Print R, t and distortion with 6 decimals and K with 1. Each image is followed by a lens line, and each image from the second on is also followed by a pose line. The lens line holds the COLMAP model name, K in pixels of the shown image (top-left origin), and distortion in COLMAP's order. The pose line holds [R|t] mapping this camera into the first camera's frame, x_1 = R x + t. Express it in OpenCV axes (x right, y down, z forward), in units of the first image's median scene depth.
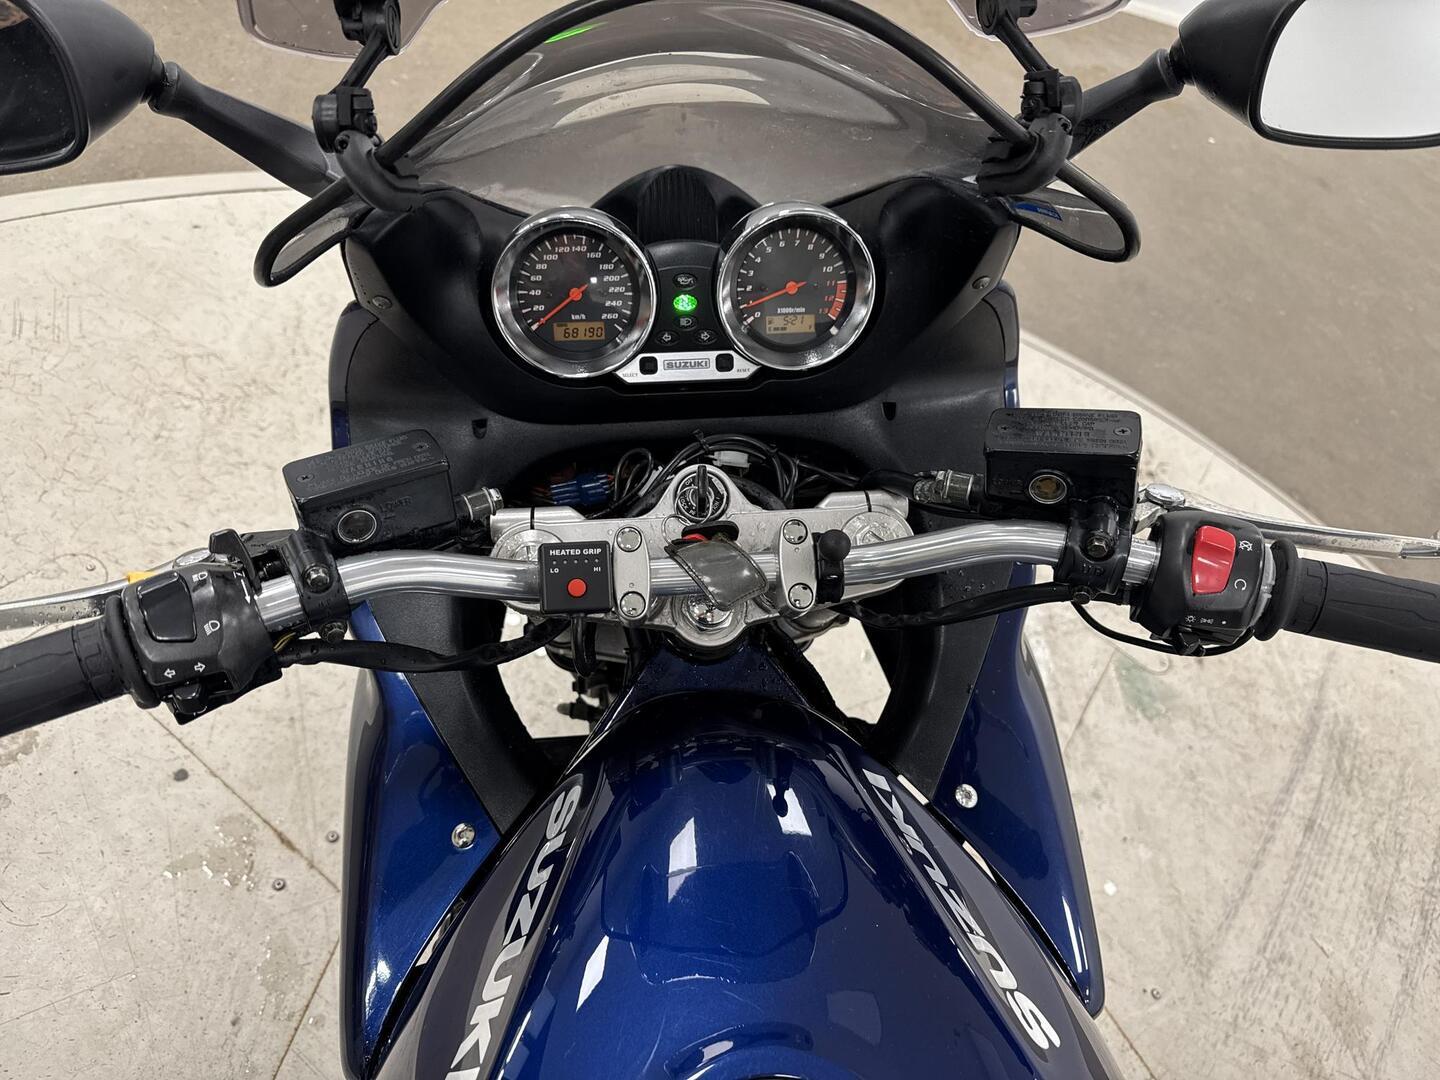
lens RADIAL K [[1032.0, 0, 719.0], [0, 1032.0, 521.3], [0, 0, 1]] dist [0.104917, -0.059312]
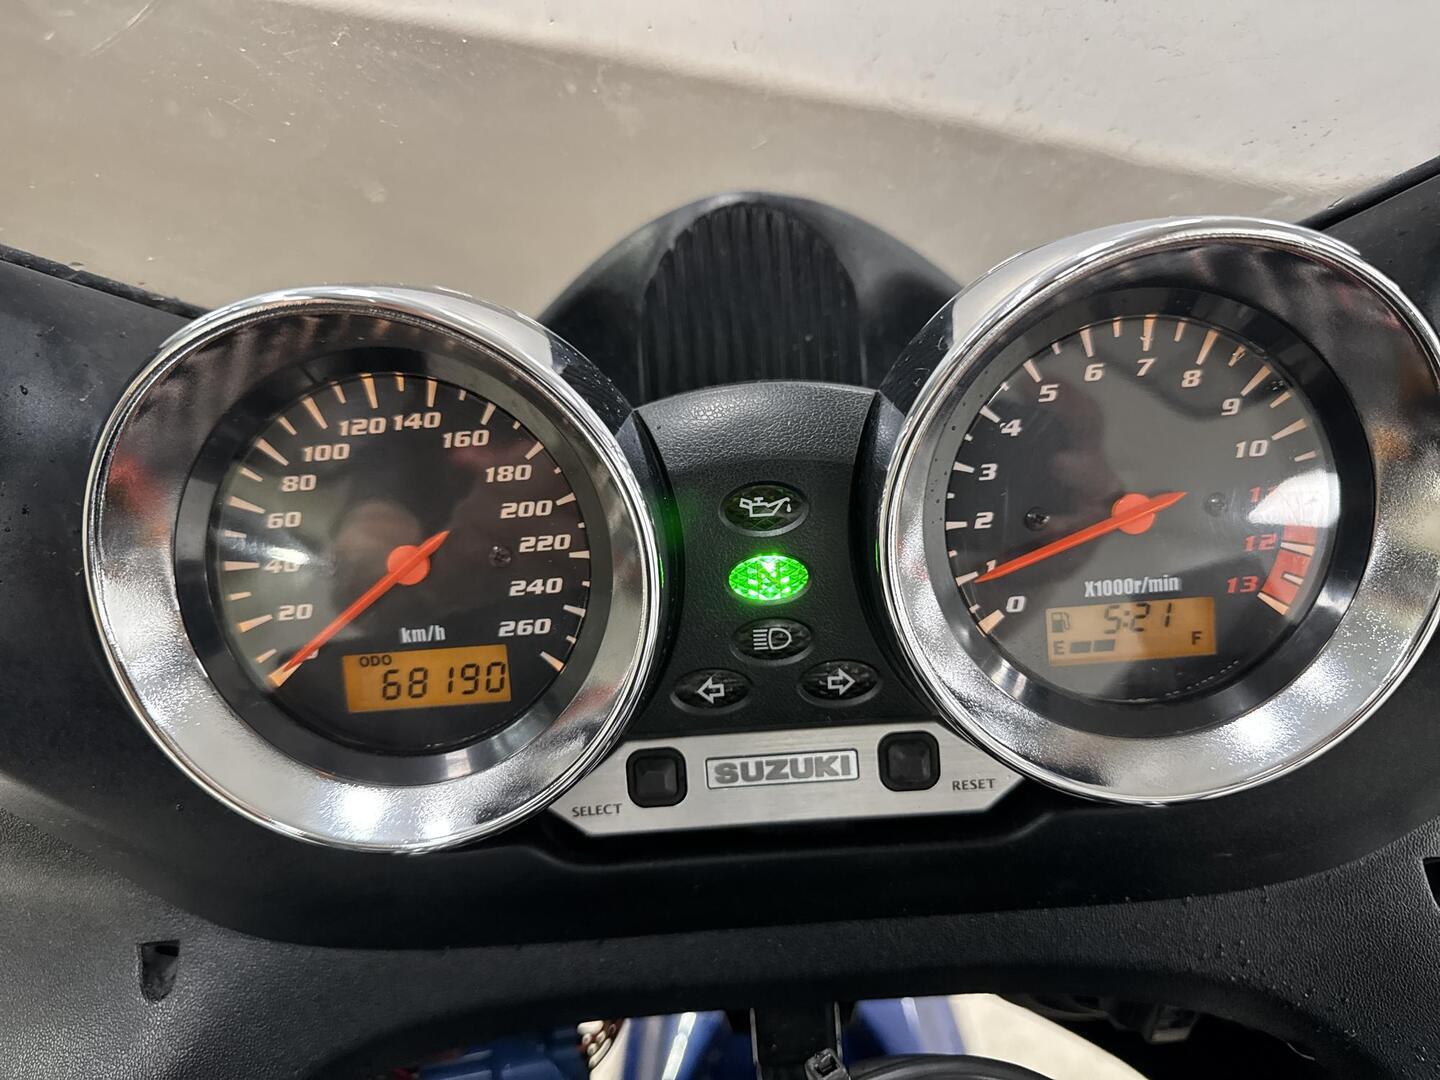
lens RADIAL K [[1005.1, 0, 715.0], [0, 1005.1, 507.9], [0, 0, 1]] dist [-0.007750, -0.004282]
pose [[0.987807, -0.033768, -0.151979, -0.003537], [0.007366, 0.985237, -0.171036, -0.180623], [0.155511, 0.167831, 0.973473, 0.711023]]
